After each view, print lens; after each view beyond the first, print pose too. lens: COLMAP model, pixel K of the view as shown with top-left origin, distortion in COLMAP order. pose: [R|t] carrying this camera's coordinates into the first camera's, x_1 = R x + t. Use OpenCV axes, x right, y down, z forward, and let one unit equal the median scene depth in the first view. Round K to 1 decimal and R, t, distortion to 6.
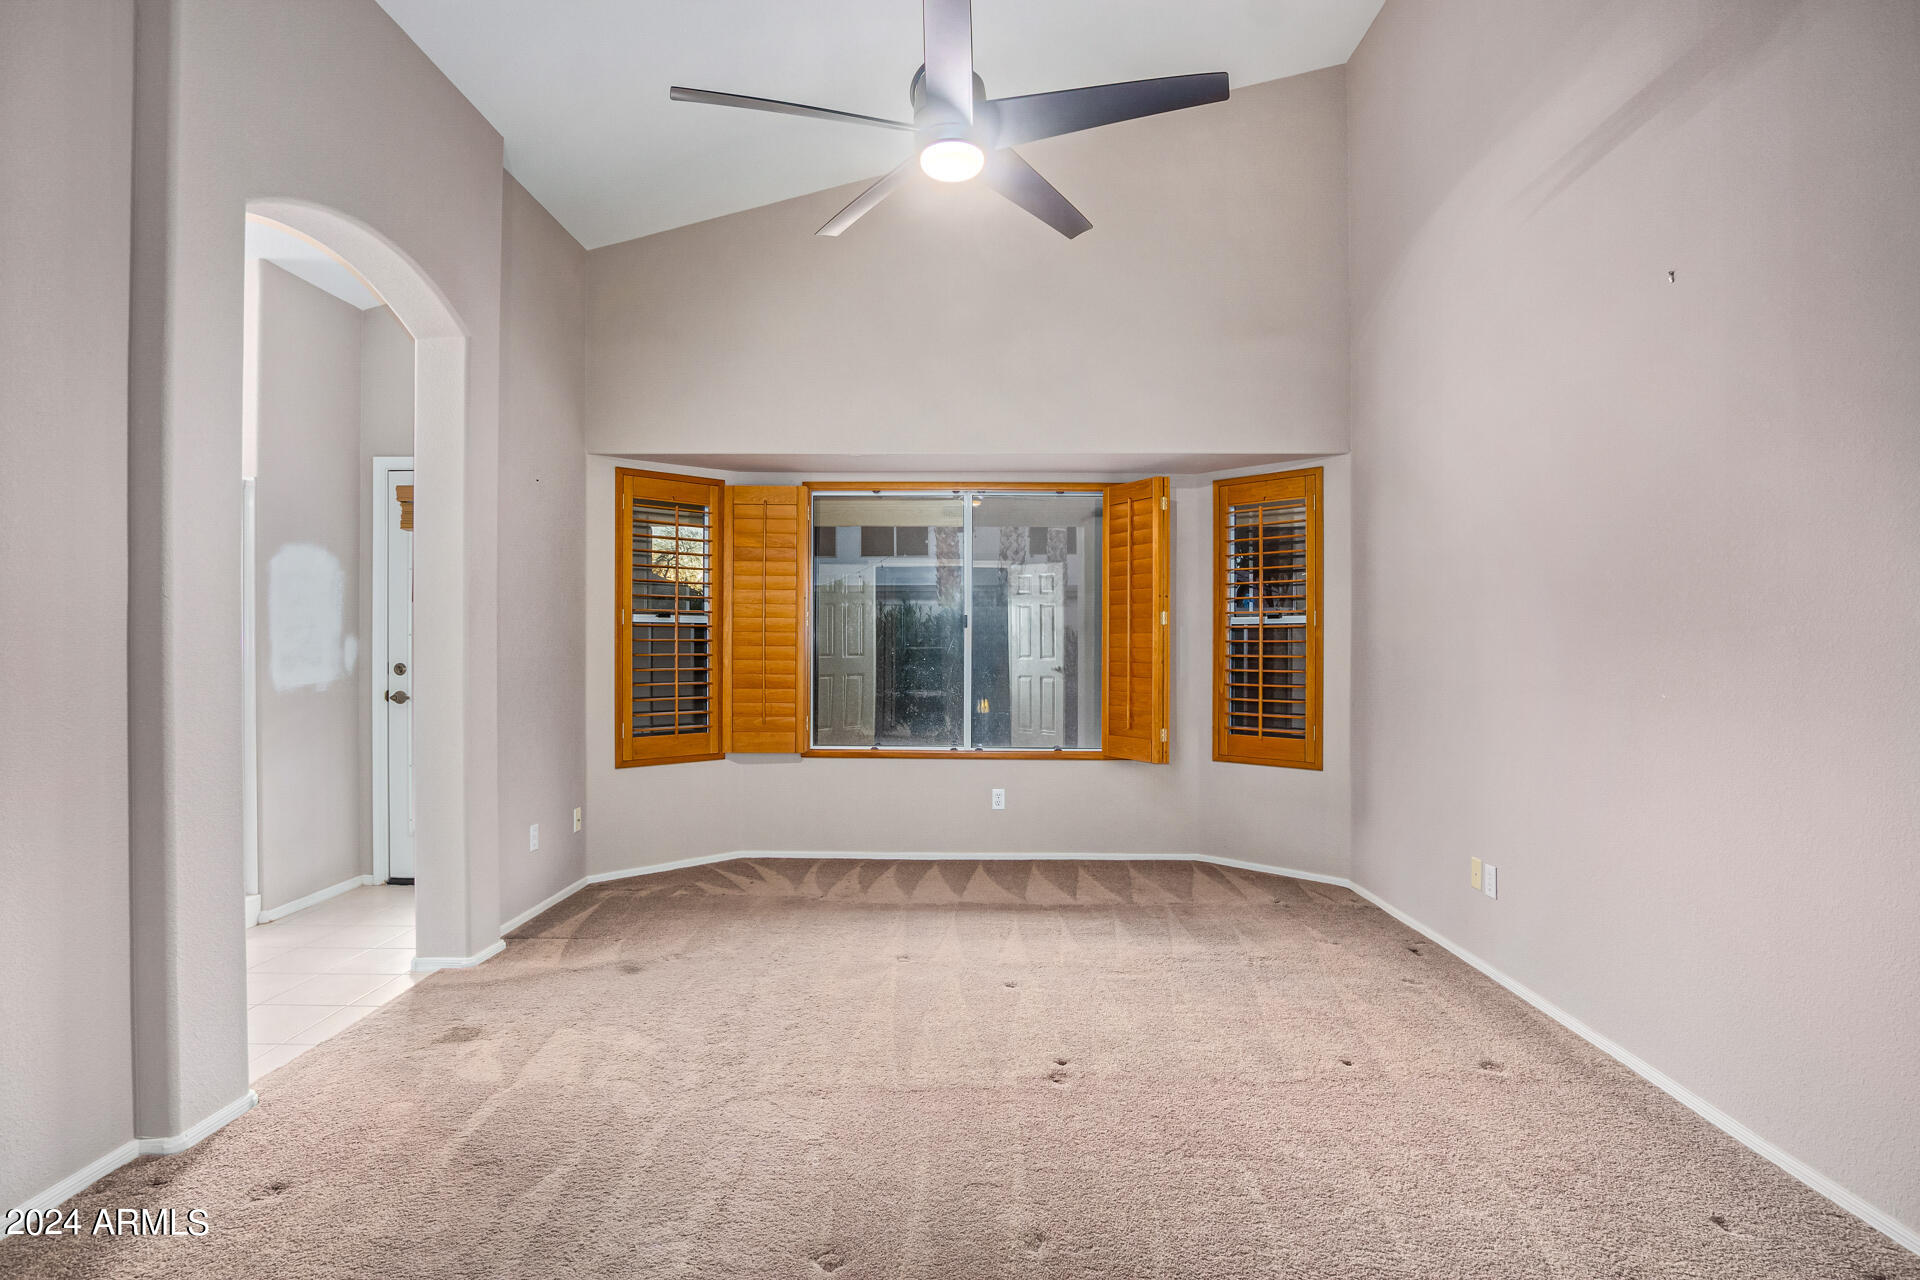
lens RADIAL K [[937.2, 0, 968.2], [0, 937.2, 643.9], [0, 0, 1]] dist [-0.027704, 0.001479]
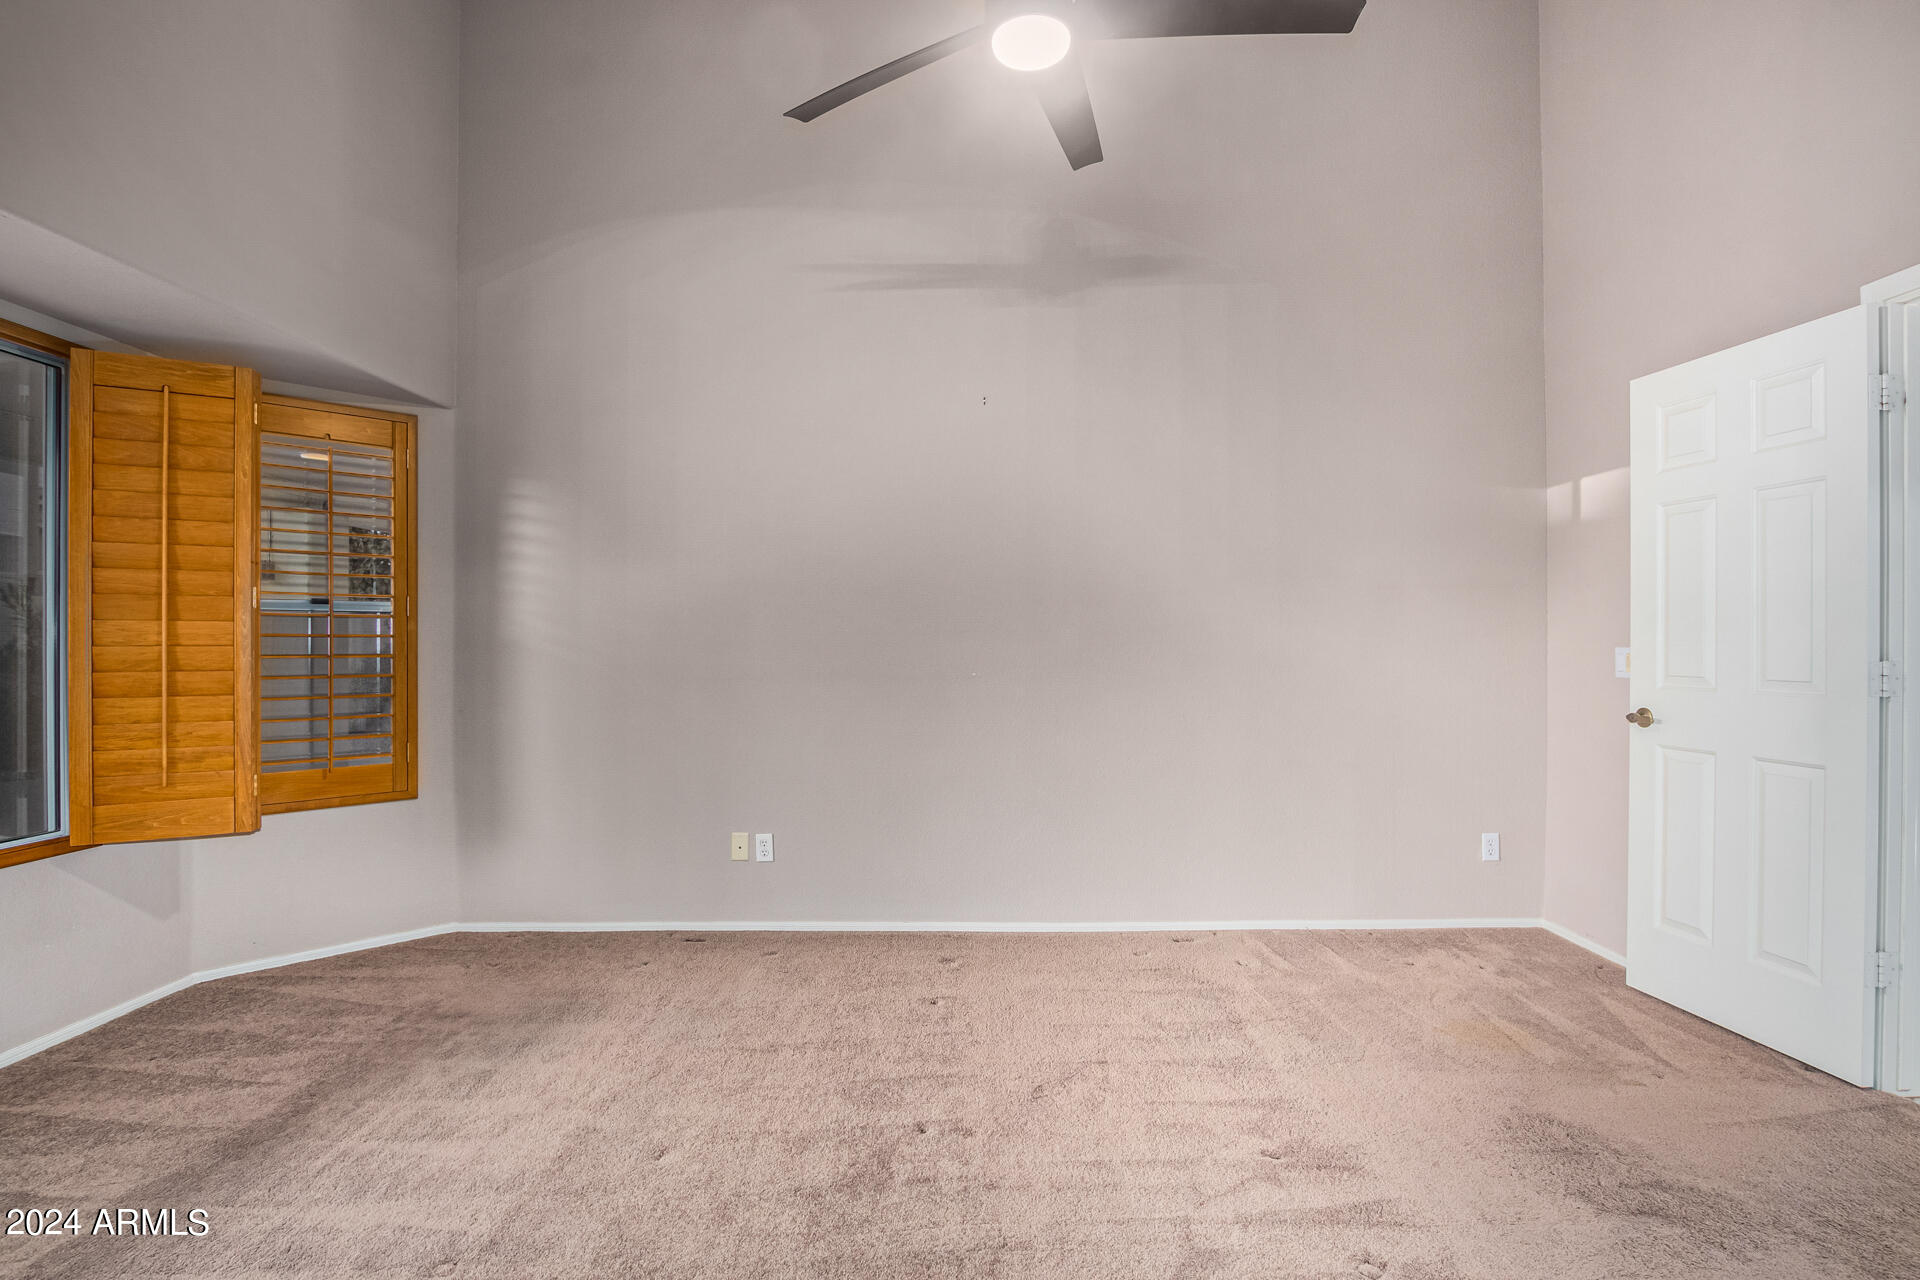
lens RADIAL K [[937.2, 0, 968.2], [0, 937.2, 643.9], [0, 0, 1]] dist [-0.027704, 0.001479]
pose [[-0.018352, -0.003809, 0.999824, -0.417214], [-0.004550, 0.999983, 0.003726, -0.001312], [-0.999821, -0.004481, -0.018369, 0.540015]]
